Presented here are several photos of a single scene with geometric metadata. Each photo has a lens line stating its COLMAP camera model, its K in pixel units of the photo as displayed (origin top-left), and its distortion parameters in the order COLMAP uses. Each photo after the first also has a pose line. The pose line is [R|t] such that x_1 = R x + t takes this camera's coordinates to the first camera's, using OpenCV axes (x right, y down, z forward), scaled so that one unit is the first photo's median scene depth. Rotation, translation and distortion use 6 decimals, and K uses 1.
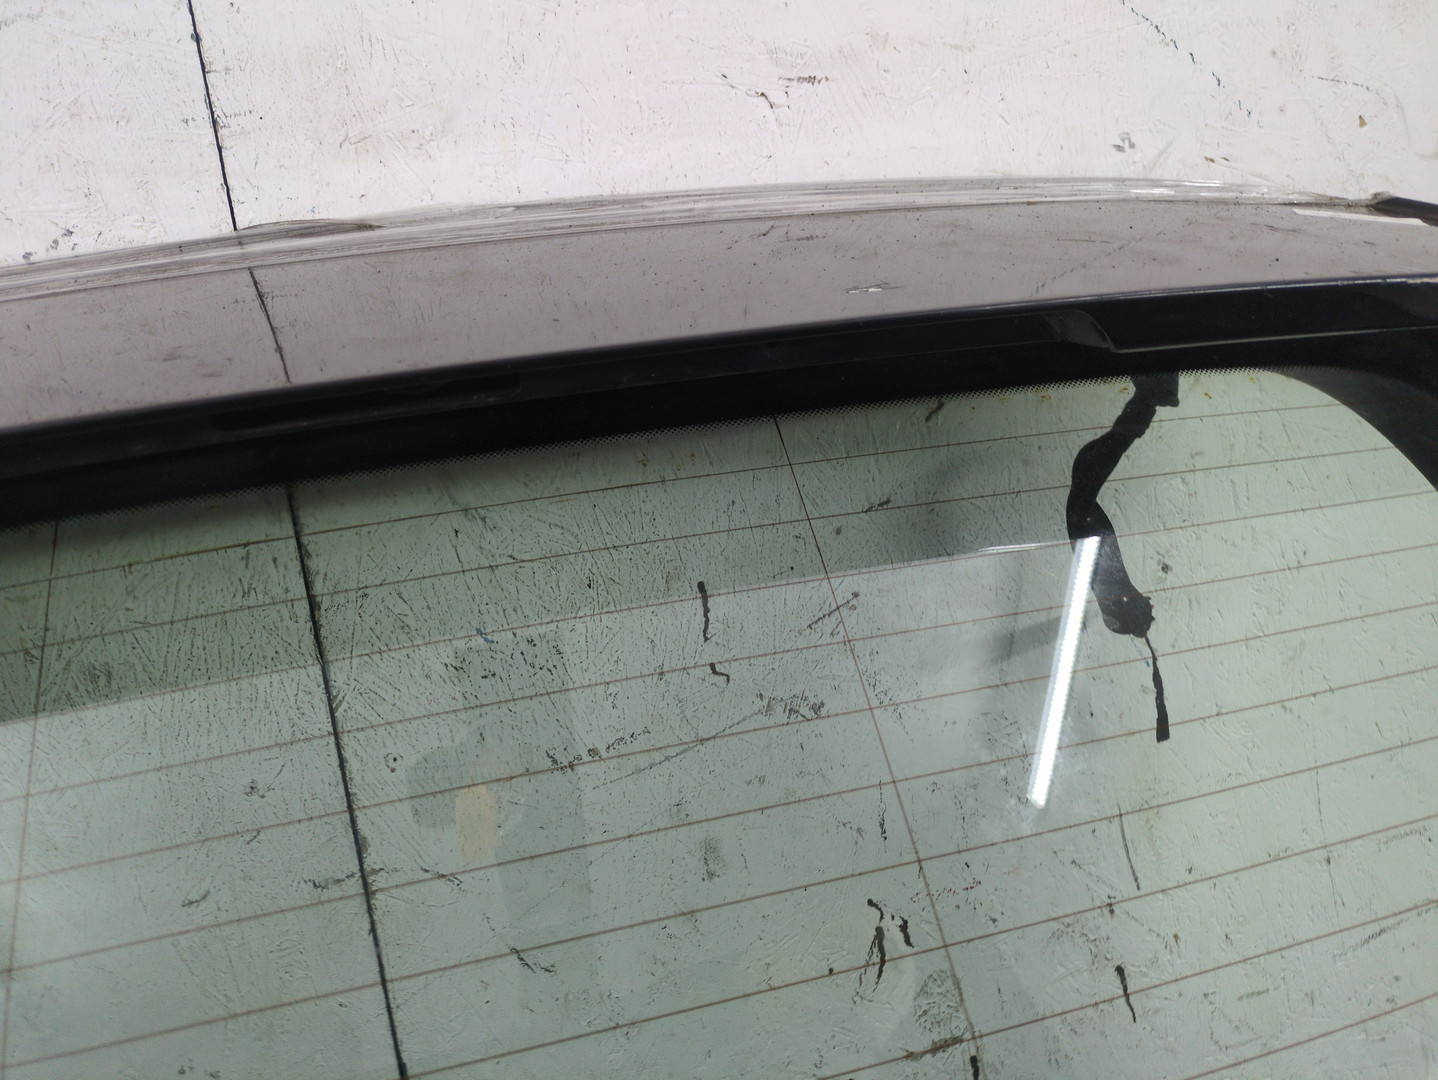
lens RADIAL K [[1156.0, 0, 713.1], [0, 1156.0, 504.1], [0, 0, 1]] dist [0.037895, -0.032964]
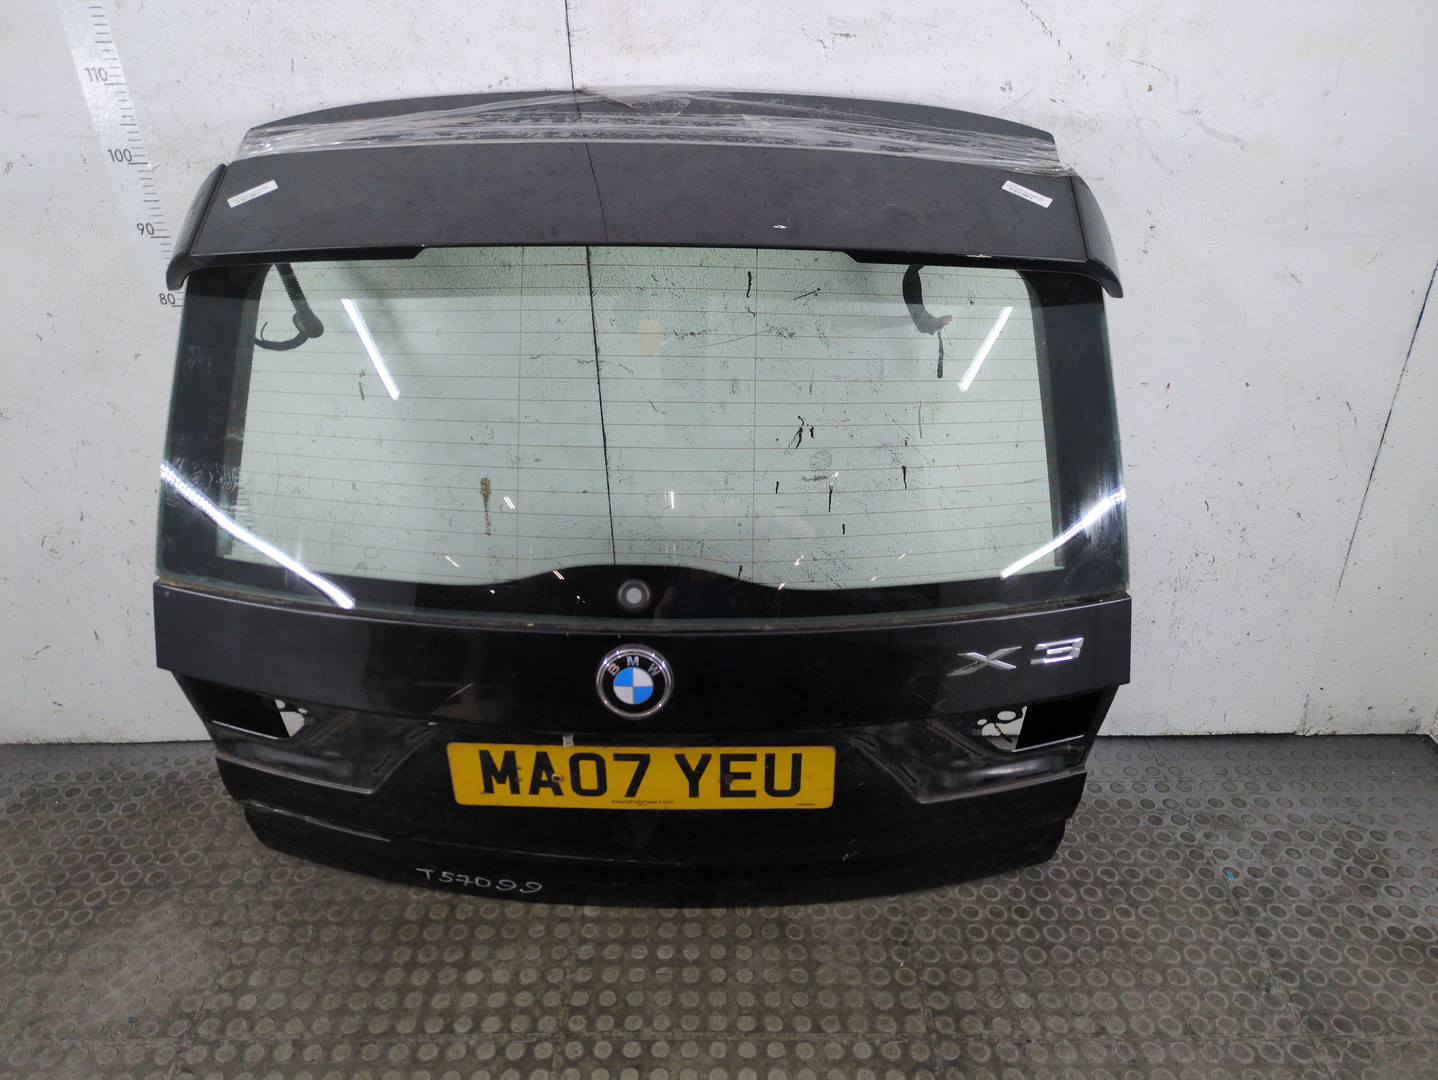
lens RADIAL K [[1074.5, 0, 721.3], [0, 1074.5, 539.4], [0, 0, 1]] dist [0.041762, -0.033270]
pose [[0.964009, 0.240114, -0.114154, 0.301871], [-0.159138, 0.865076, 0.475730, -0.472813], [0.212981, -0.440442, 0.872152, -1.087131]]
